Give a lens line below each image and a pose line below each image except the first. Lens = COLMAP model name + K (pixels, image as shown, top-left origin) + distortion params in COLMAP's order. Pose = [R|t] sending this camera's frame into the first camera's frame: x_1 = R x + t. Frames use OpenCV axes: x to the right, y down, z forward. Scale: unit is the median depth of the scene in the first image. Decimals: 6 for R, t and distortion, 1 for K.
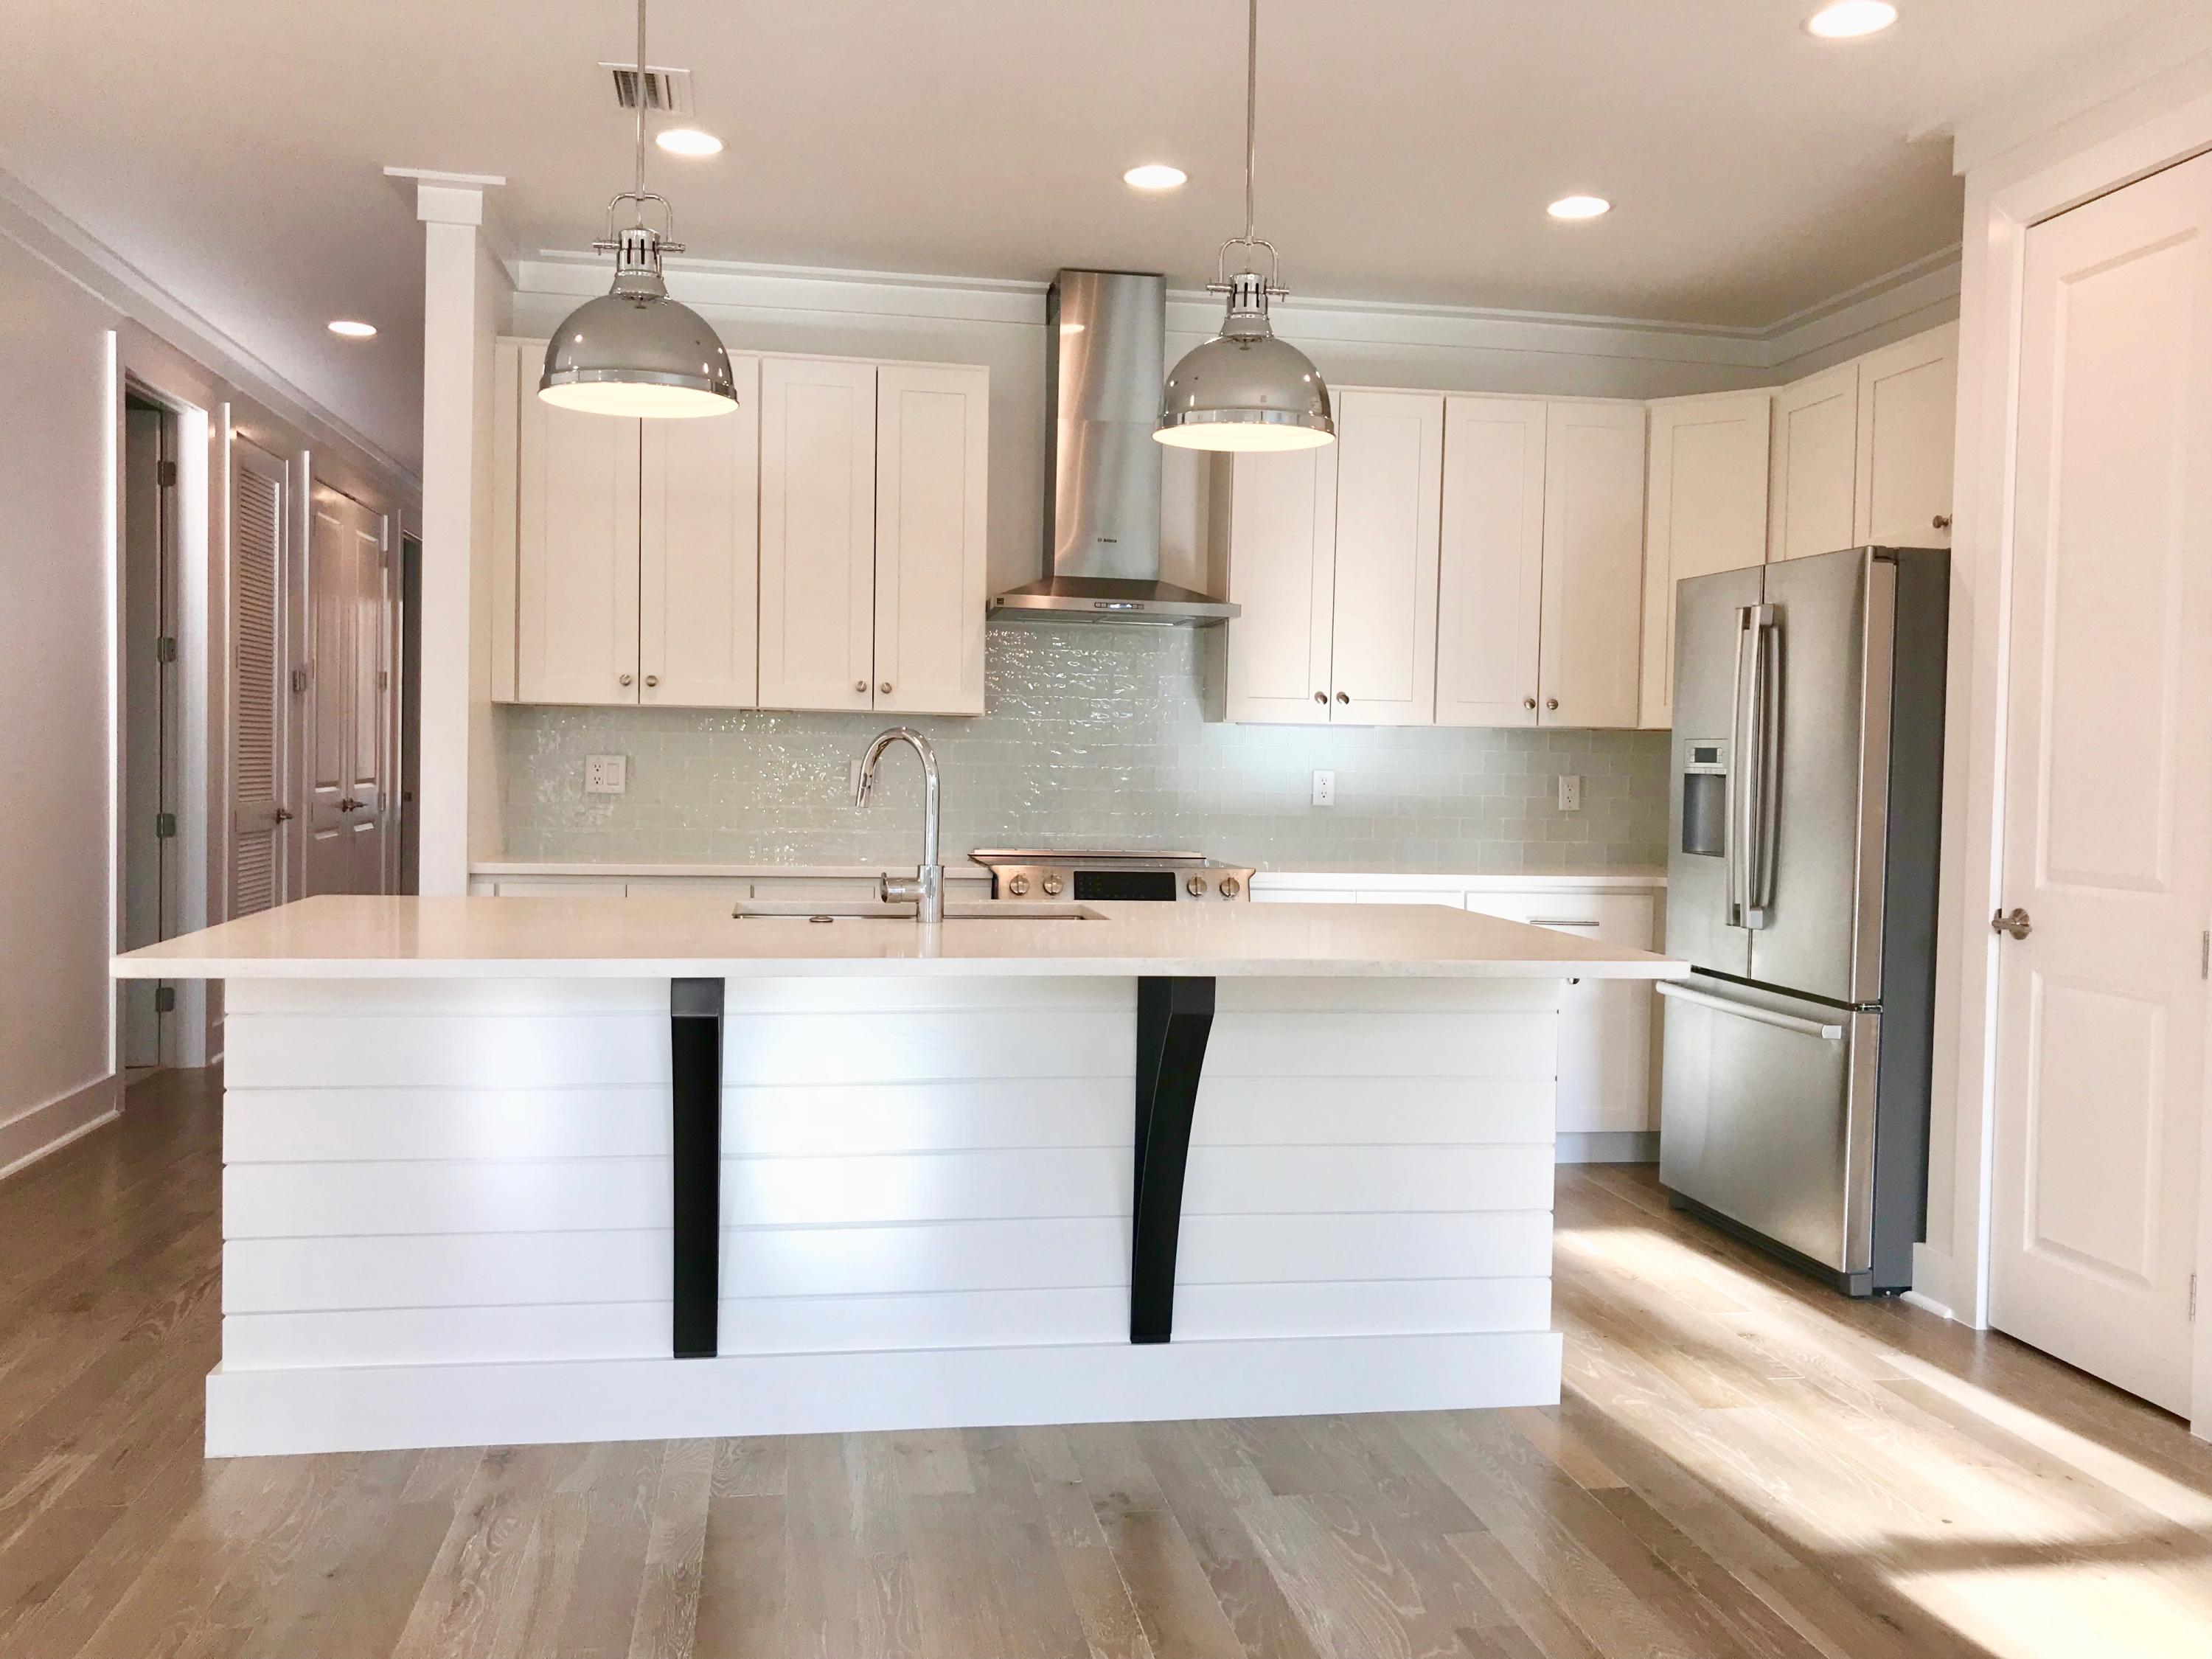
lens RADIAL K [[1815.6, 0, 1104.1], [0, 1815.6, 817.2], [0, 0, 1]] dist [0.026225, -0.031059]
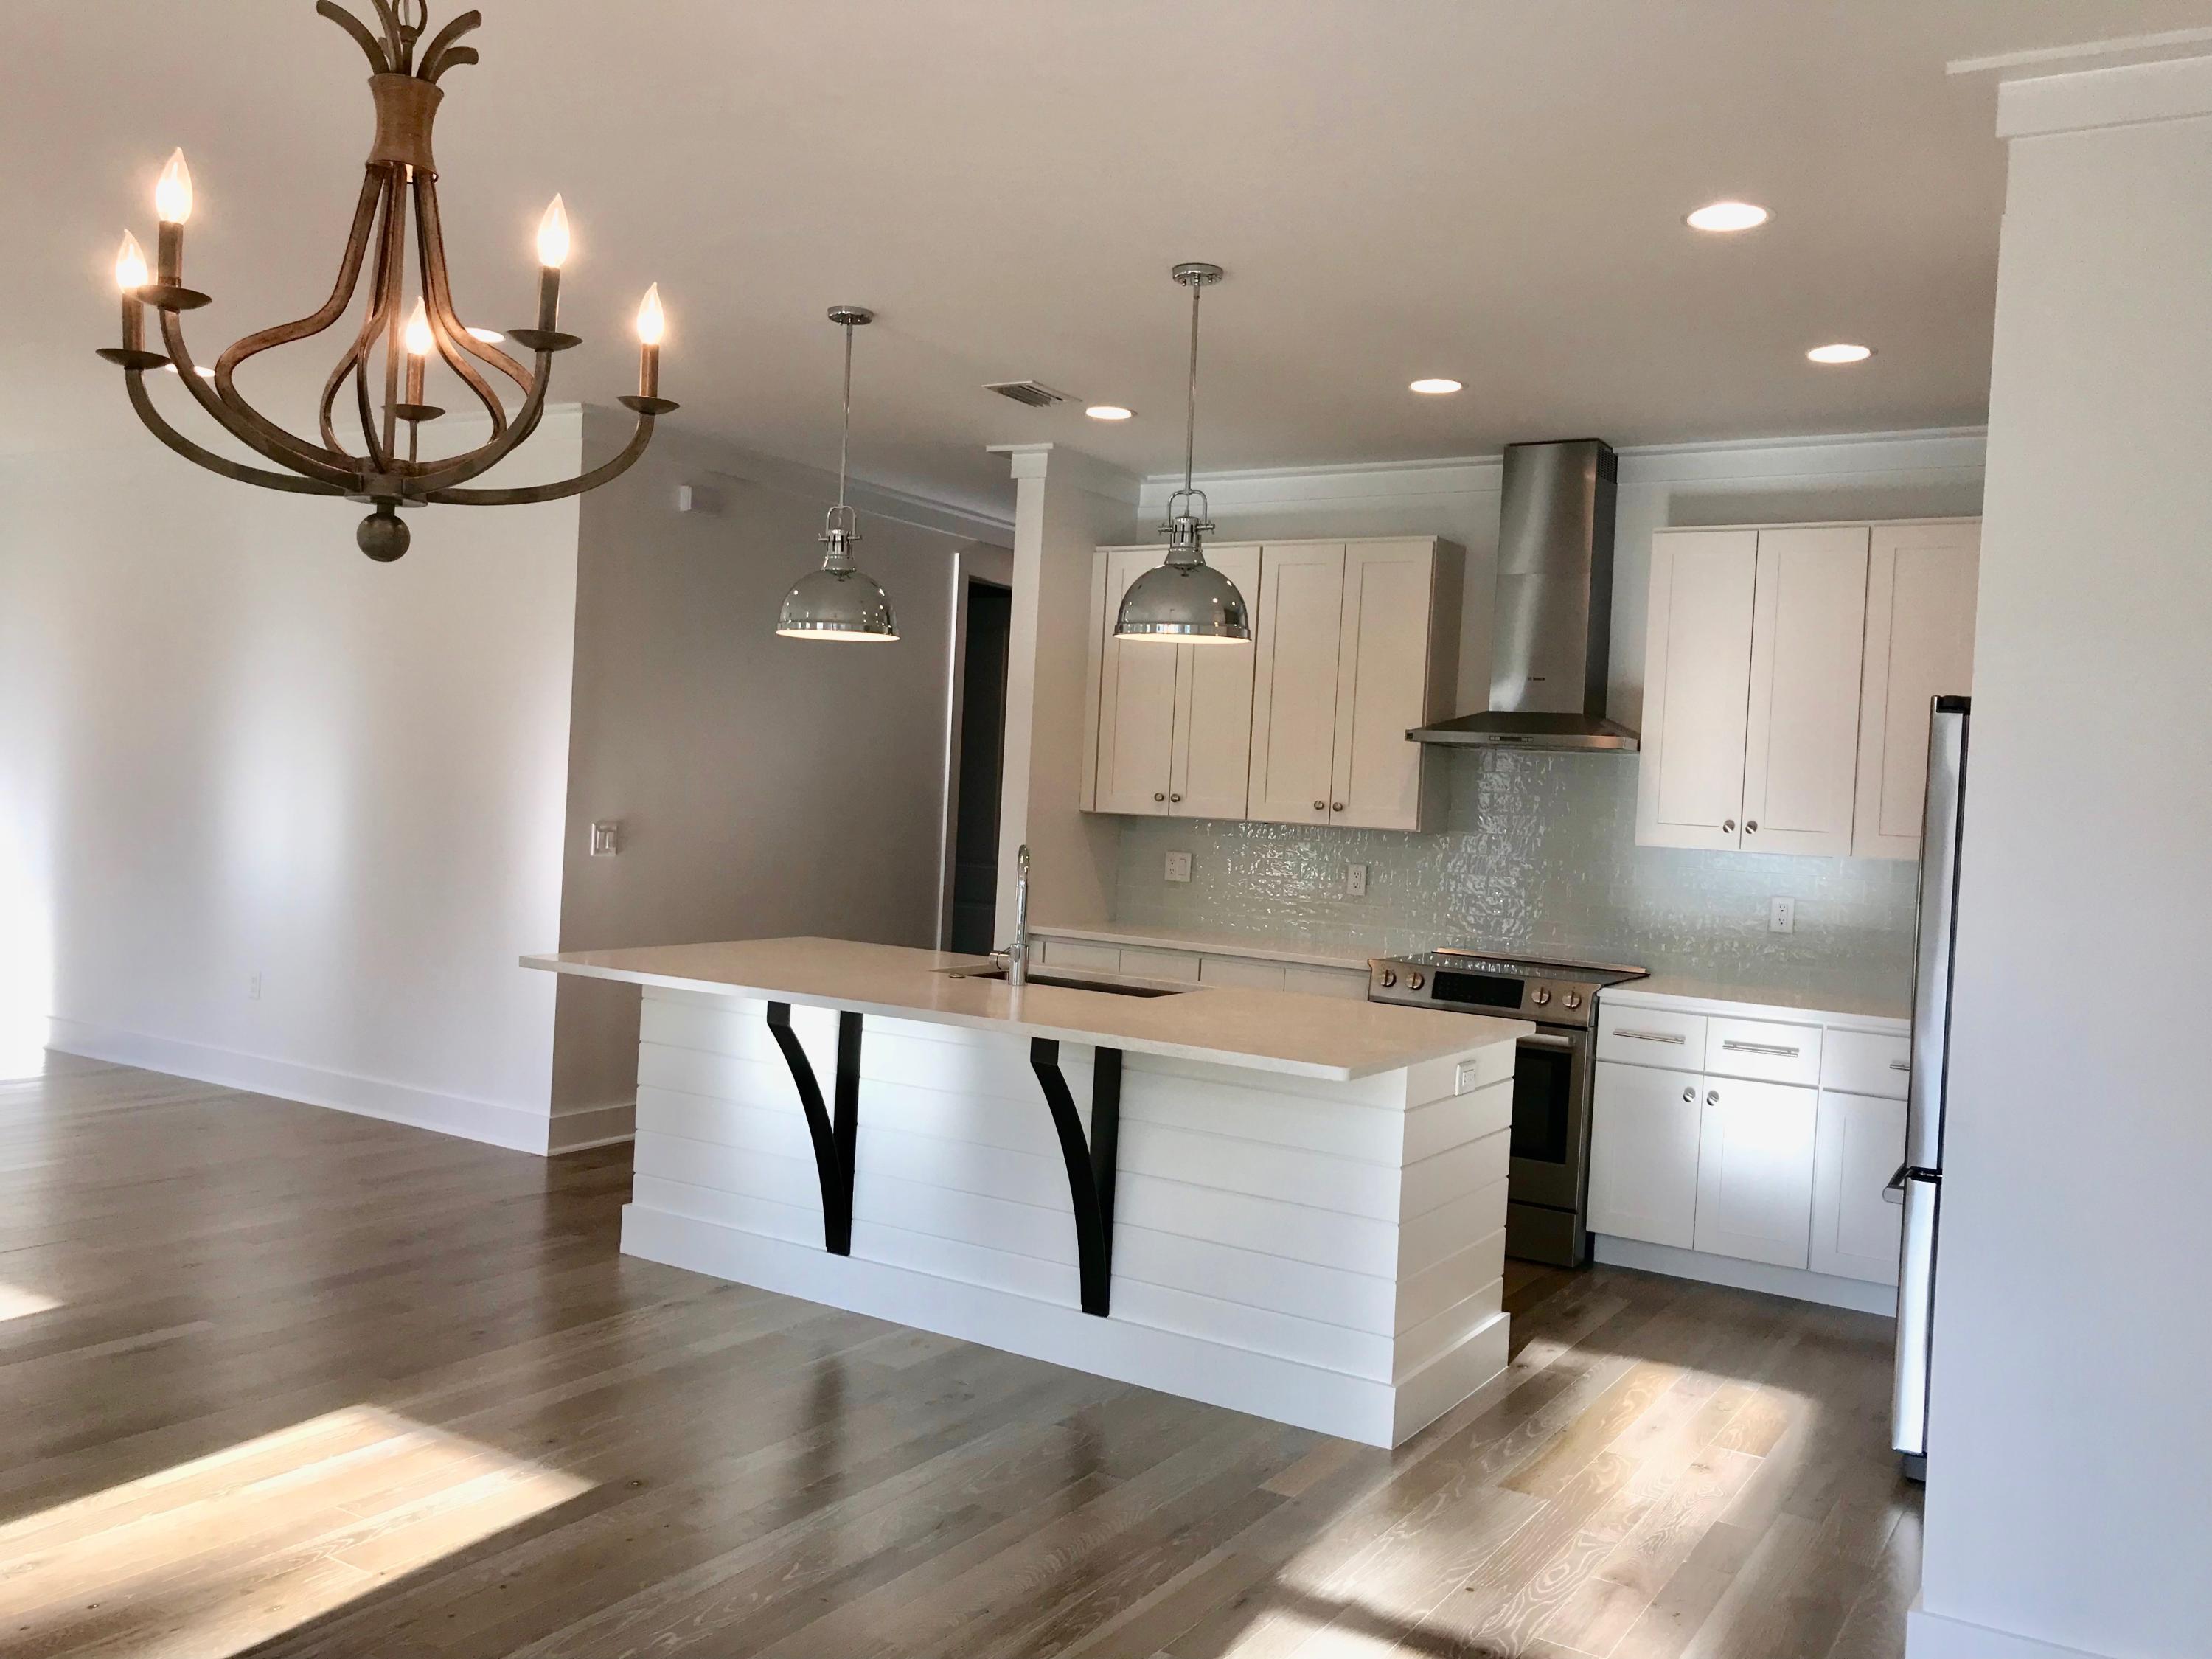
lens RADIAL K [[1815.6, 0, 1103.6], [0, 1815.6, 807.9], [0, 0, 1]] dist [0.026225, -0.031059]
pose [[0.749671, 0.026590, -0.661276, 0.633871], [-0.057533, 0.998028, -0.025093, -0.035215], [0.659305, 0.056857, 0.749723, -0.014727]]
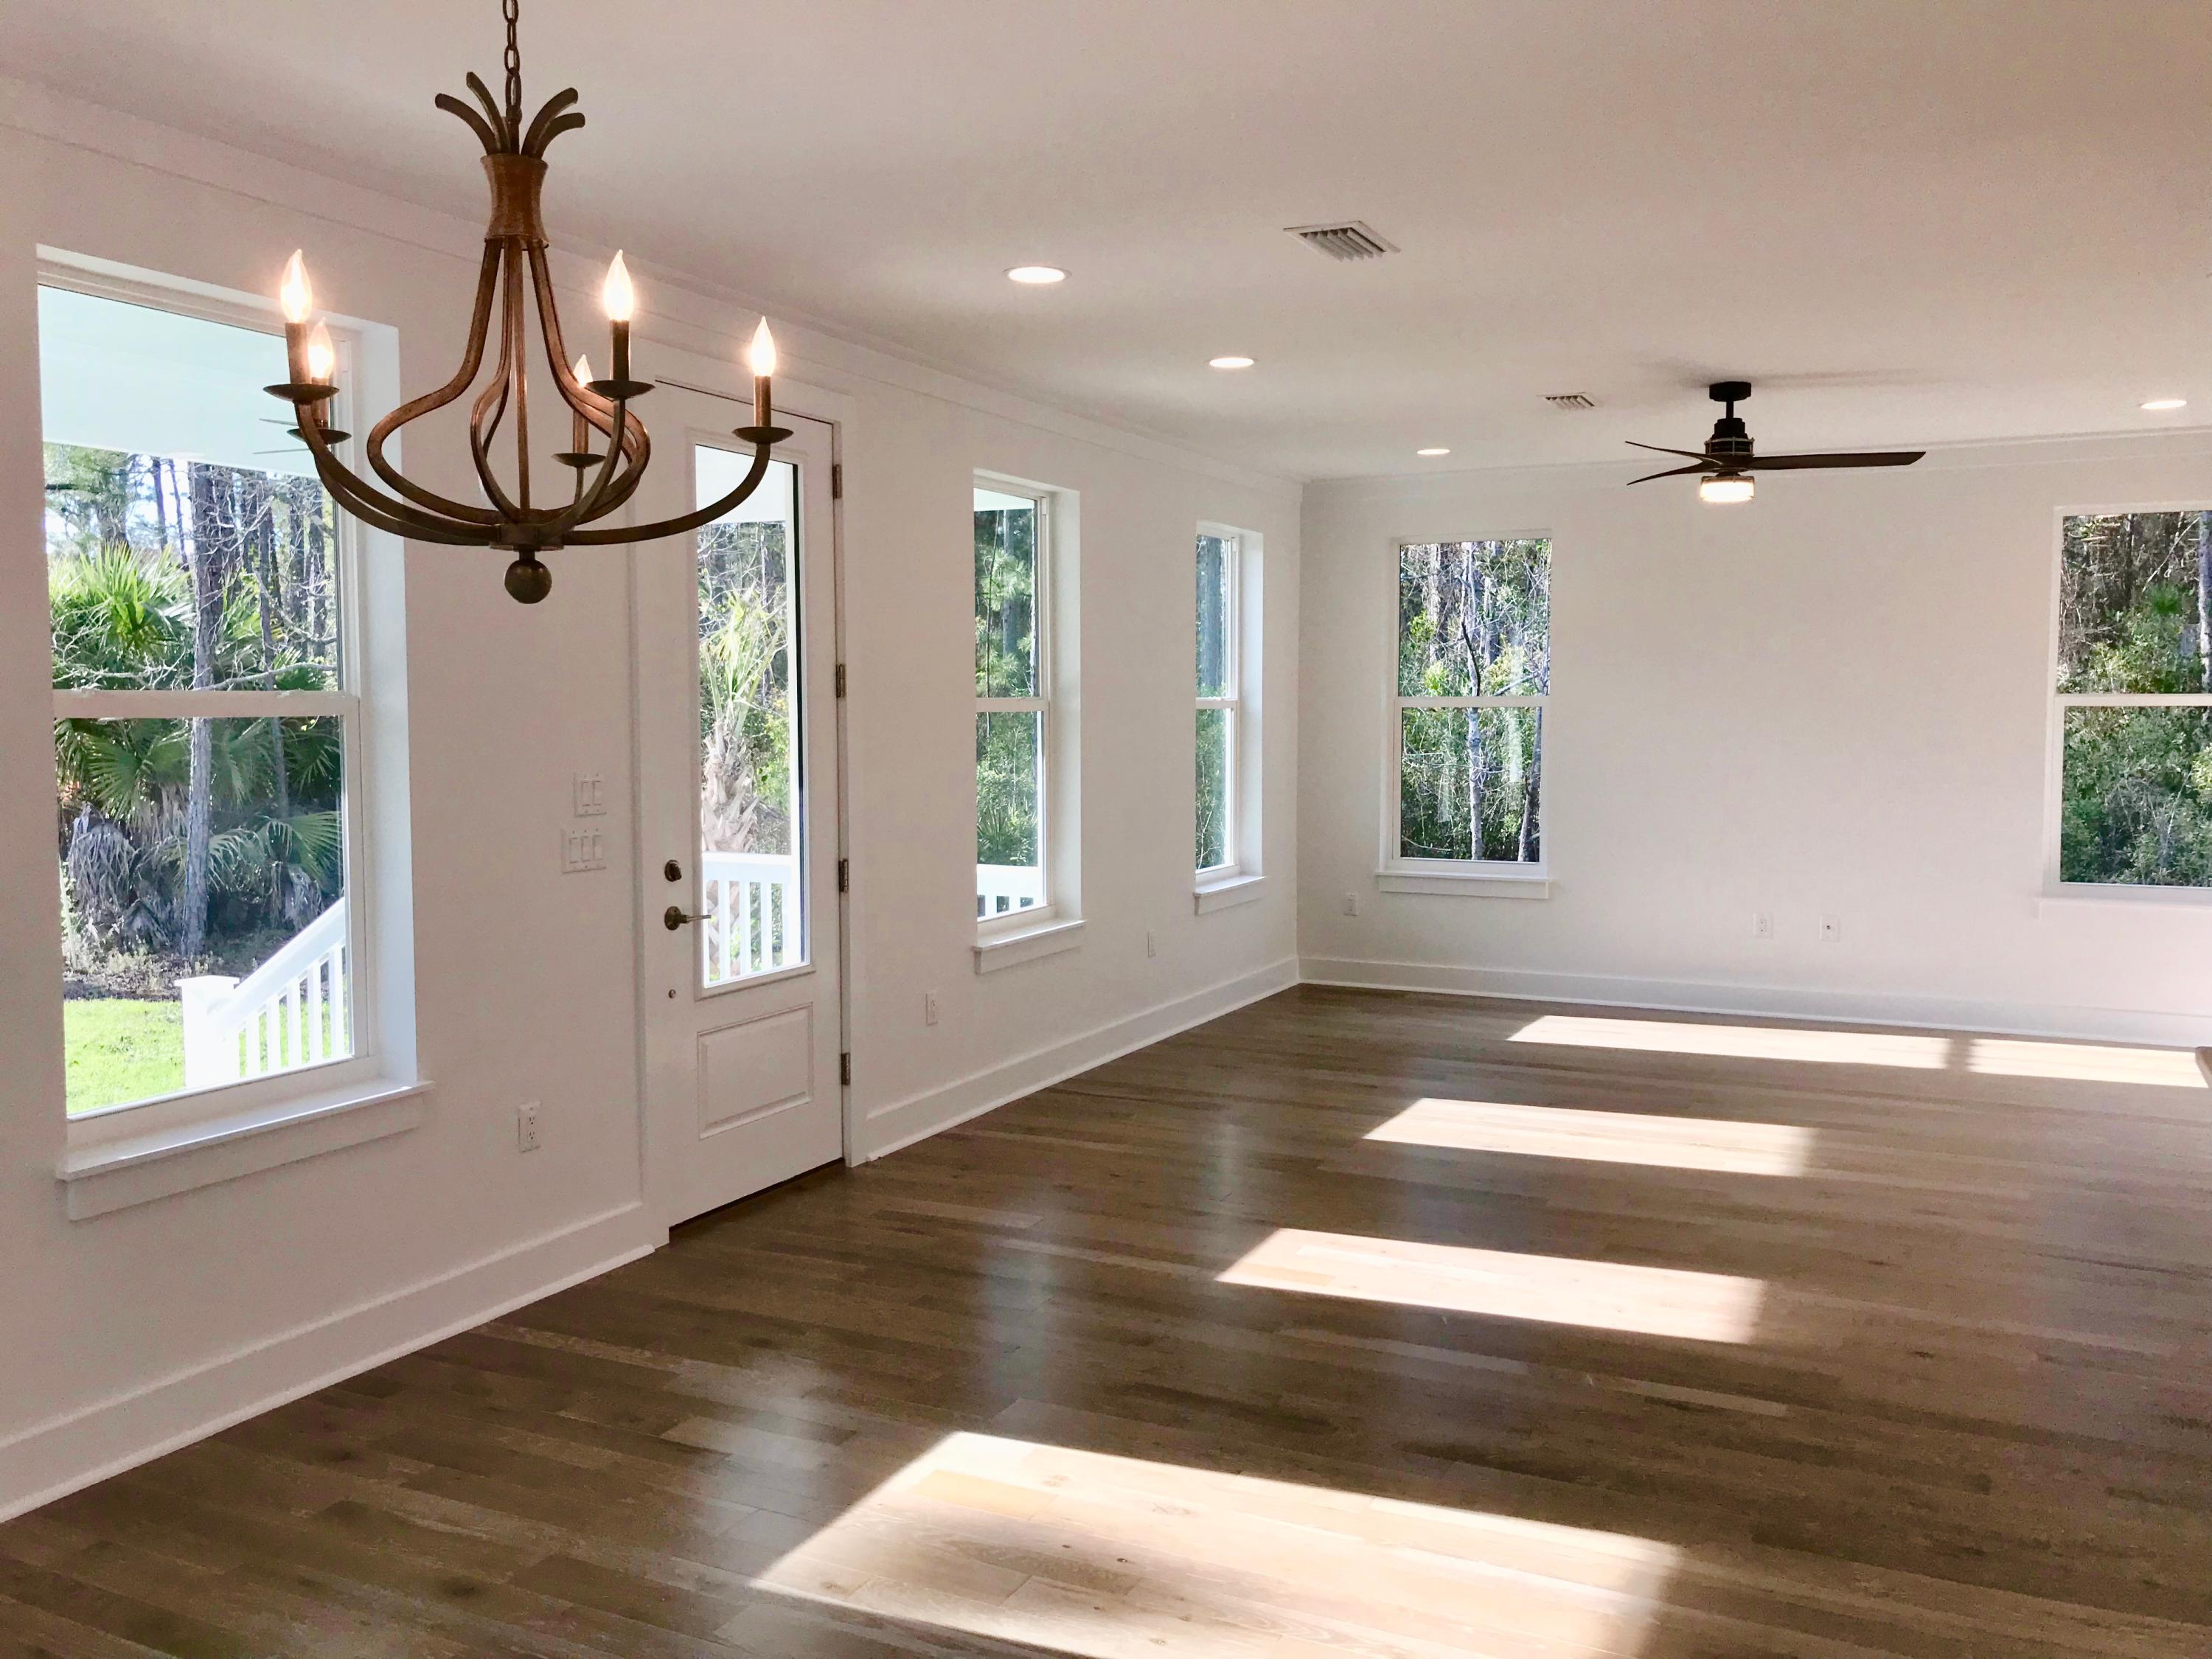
lens RADIAL K [[1815.6, 0, 1088.4], [0, 1815.6, 818.3], [0, 0, 1]] dist [0.026225, -0.031059]
pose [[-0.578797, 0.032949, -0.814806, 0.524338], [-0.038629, 0.996954, 0.067755, -0.074874], [0.814556, 0.070692, -0.575761, 0.563568]]
